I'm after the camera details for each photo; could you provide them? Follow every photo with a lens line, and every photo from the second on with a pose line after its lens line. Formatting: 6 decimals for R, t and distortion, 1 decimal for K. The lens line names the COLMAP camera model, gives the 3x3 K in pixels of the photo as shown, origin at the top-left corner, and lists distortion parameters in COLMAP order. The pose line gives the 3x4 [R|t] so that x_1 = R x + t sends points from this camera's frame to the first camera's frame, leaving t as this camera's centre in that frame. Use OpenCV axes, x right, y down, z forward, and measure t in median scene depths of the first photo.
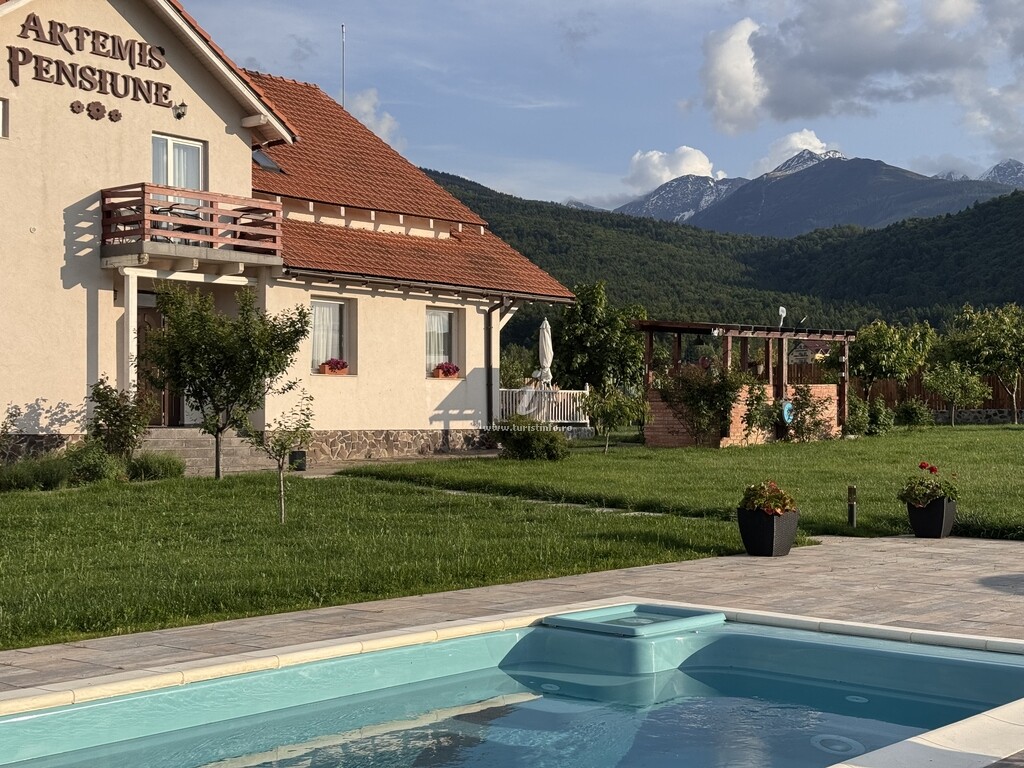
lens RADIAL K [[1436.7, 0, 512.0], [0, 1436.7, 384.0], [0, 0, 1]] dist [0.221329, -0.529849]
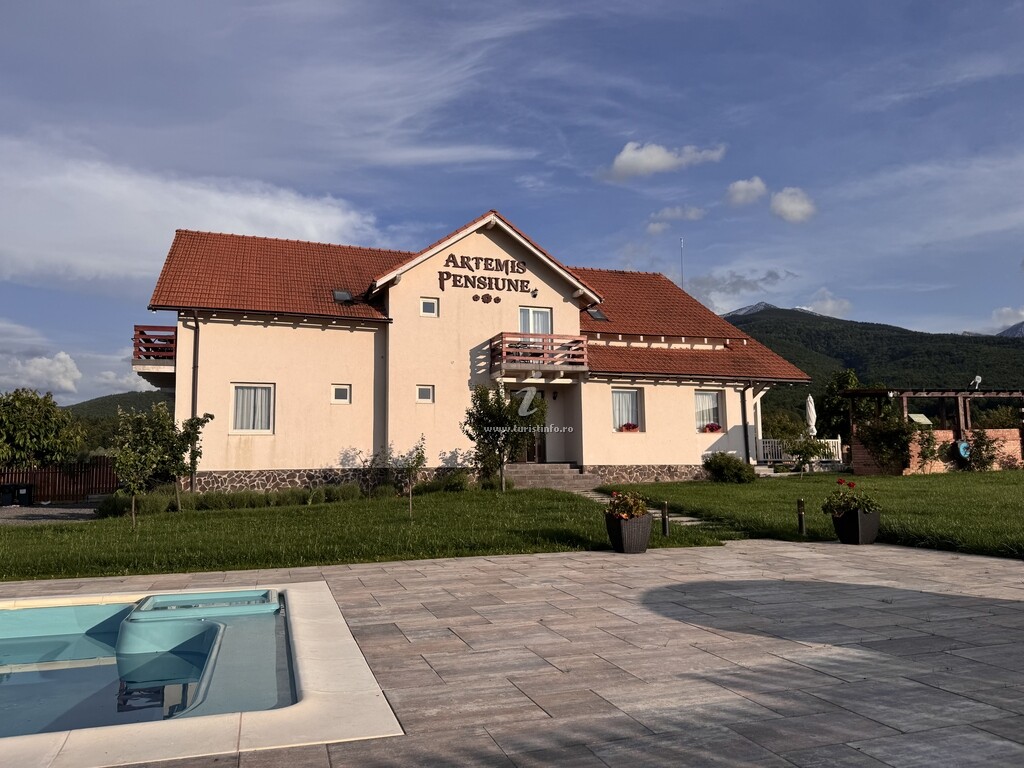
lens RADIAL K [[714.6, 0, 512.0], [0, 714.6, 384.0], [0, 0, 1]] dist [0.143379, -0.226703]
pose [[0.858313, -0.069288, -0.508427, 0.207810], [0.023579, 0.995120, -0.095809, 0.016167], [0.512585, 0.070246, 0.855758, 0.207658]]
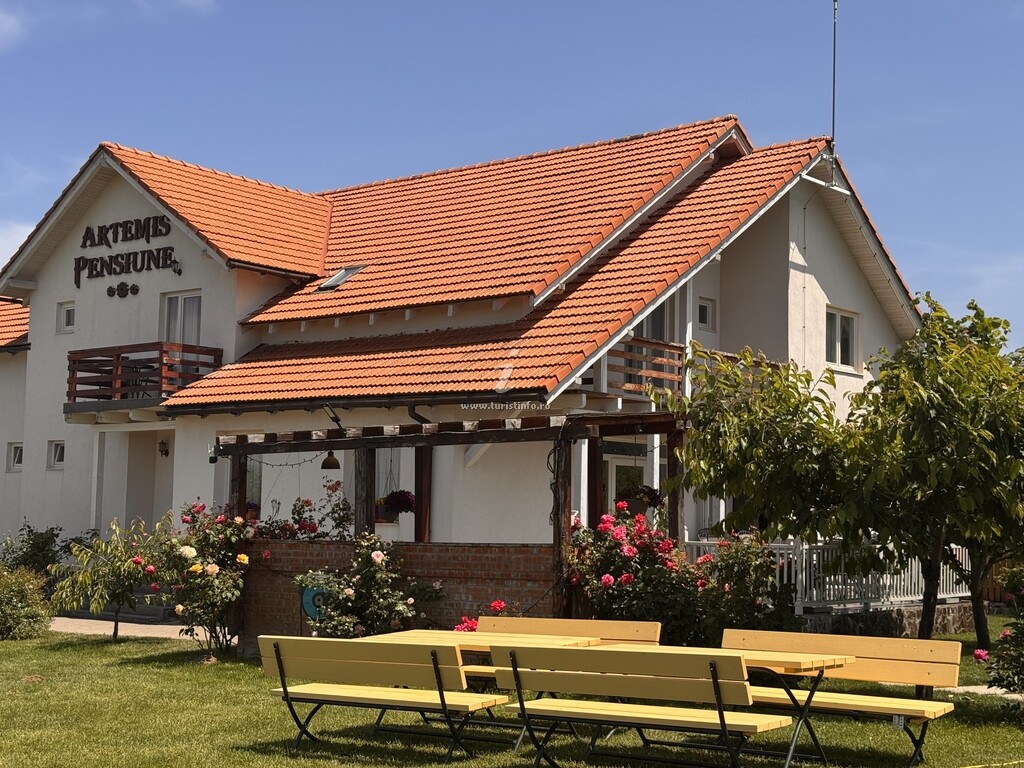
lens RADIAL K [[1436.7, 0, 512.0], [0, 1436.7, 384.0], [0, 0, 1]] dist [0.221329, -0.529849]
pose [[0.041225, -0.094512, -0.994670, 0.818286], [0.010059, 0.995505, -0.094174, -0.003038], [0.999099, -0.006123, 0.041990, 1.203701]]
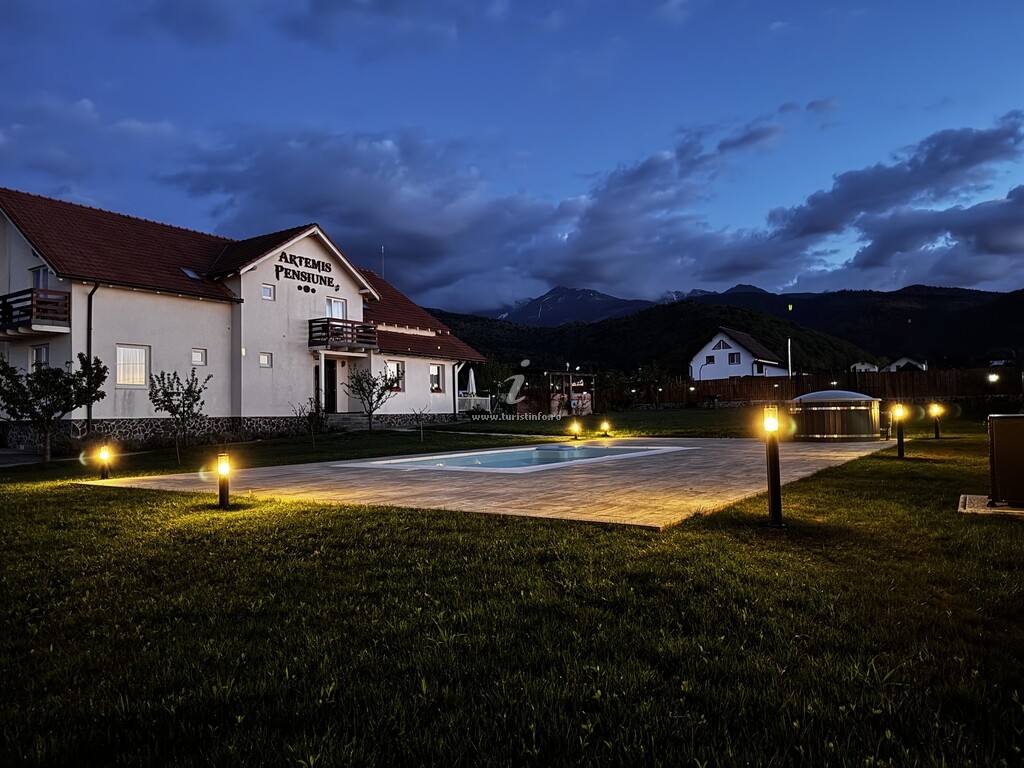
lens RADIAL K [[714.6, 0, 512.0], [0, 714.6, 384.0], [0, 0, 1]] dist [0.143379, -0.226703]
pose [[0.991579, -0.013815, 0.128763, -0.090619], [0.016568, 0.999656, -0.020333, 0.009808], [-0.128437, 0.022295, 0.991467, -0.277771]]
